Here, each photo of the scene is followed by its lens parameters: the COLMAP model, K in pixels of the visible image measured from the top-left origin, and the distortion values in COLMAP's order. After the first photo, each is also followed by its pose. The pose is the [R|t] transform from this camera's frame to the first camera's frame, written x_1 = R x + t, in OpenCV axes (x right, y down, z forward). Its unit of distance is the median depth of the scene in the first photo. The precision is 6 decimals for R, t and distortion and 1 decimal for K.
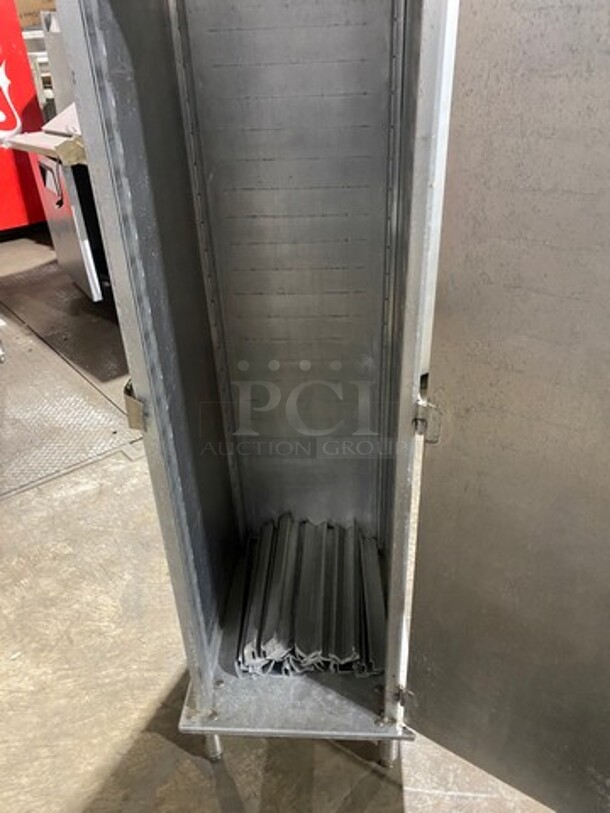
lens RADIAL K [[628.4, 0, 305.0], [0, 628.4, 406.5], [0, 0, 1]] dist [0.046285, 0.000846]
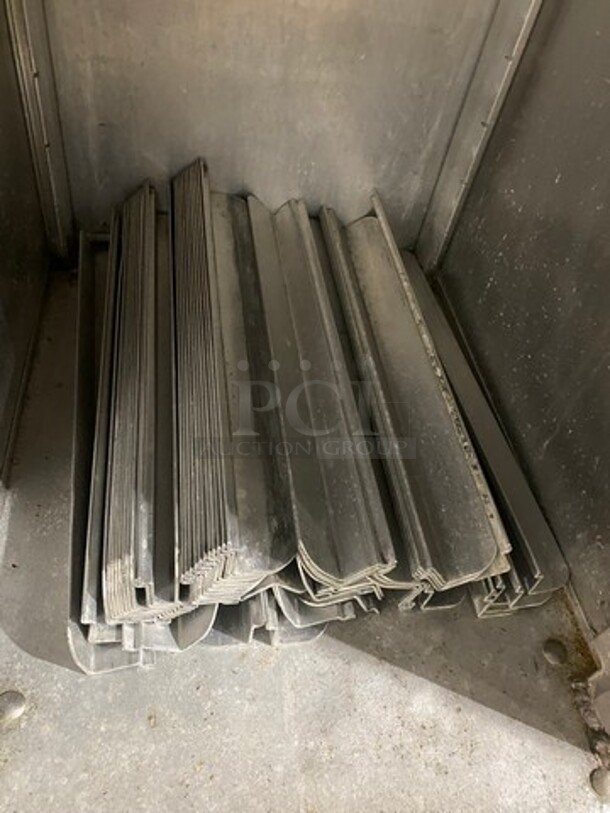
lens RADIAL K [[628.4, 0, 305.0], [0, 628.4, 406.5], [0, 0, 1]] dist [0.046285, 0.000846]
pose [[0.962937, -0.023999, 0.268657, -0.084446], [-0.058319, 0.953949, 0.294246, 0.237101], [-0.263346, -0.299009, 0.917193, 0.764617]]
